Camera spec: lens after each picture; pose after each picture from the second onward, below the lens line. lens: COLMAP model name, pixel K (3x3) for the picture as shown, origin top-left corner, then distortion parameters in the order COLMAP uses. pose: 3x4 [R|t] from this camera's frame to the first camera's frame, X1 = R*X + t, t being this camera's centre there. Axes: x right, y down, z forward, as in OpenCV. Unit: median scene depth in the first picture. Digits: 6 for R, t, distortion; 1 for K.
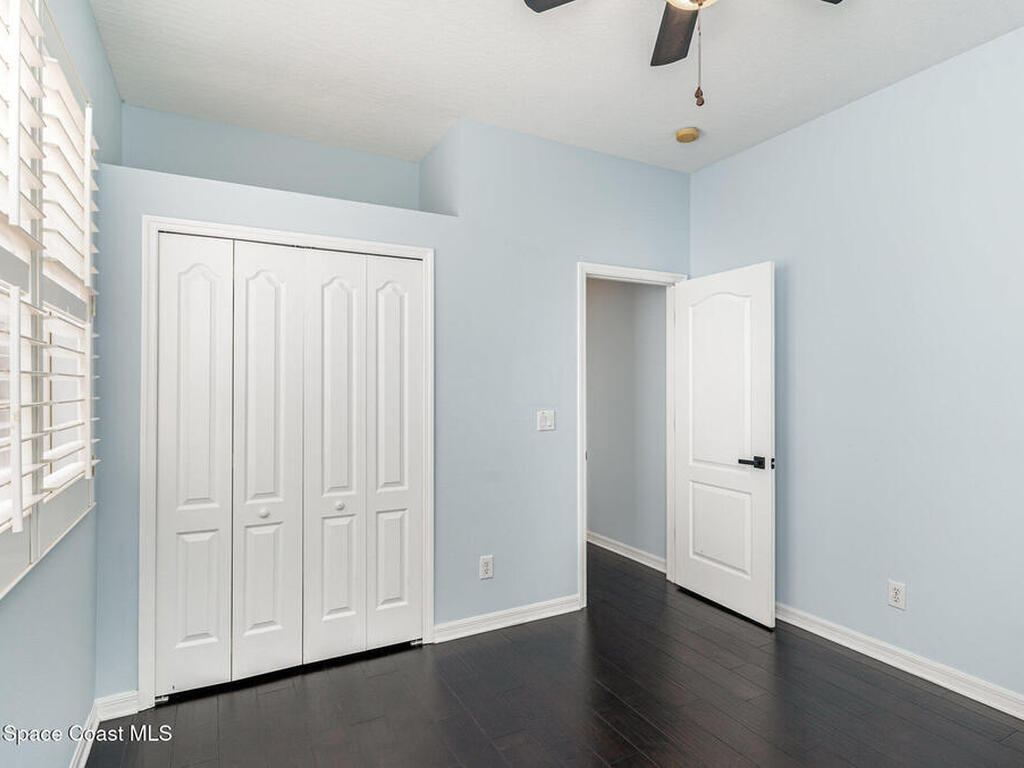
lens RADIAL K [[574.1, 0, 512.0], [0, 574.1, 384.0], [0, 0, 1]] dist [-0.023043, -0.000809]
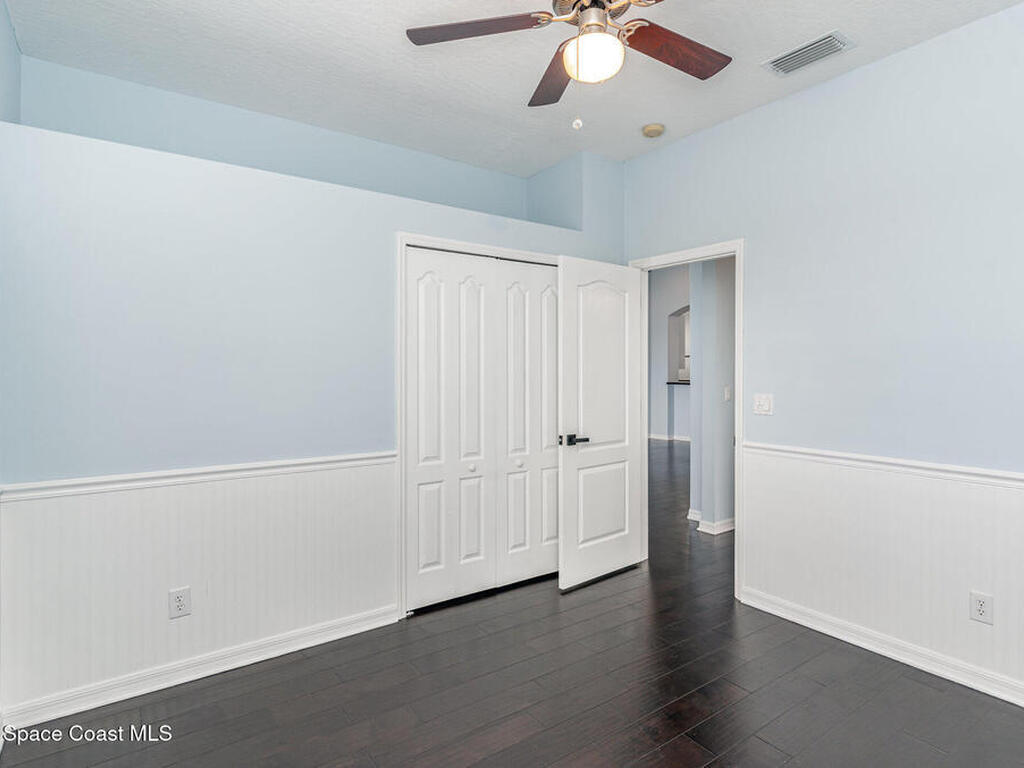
lens RADIAL K [[567.9, 0, 513.5], [0, 567.9, 379.0], [0, 0, 1]] dist [0.012214, 0.000020]
pose [[0.995607, 0.009109, 0.093183, -0.256900], [-0.010982, 0.999747, 0.019612, 0.000800], [-0.092980, -0.020549, 0.995456, -0.147528]]
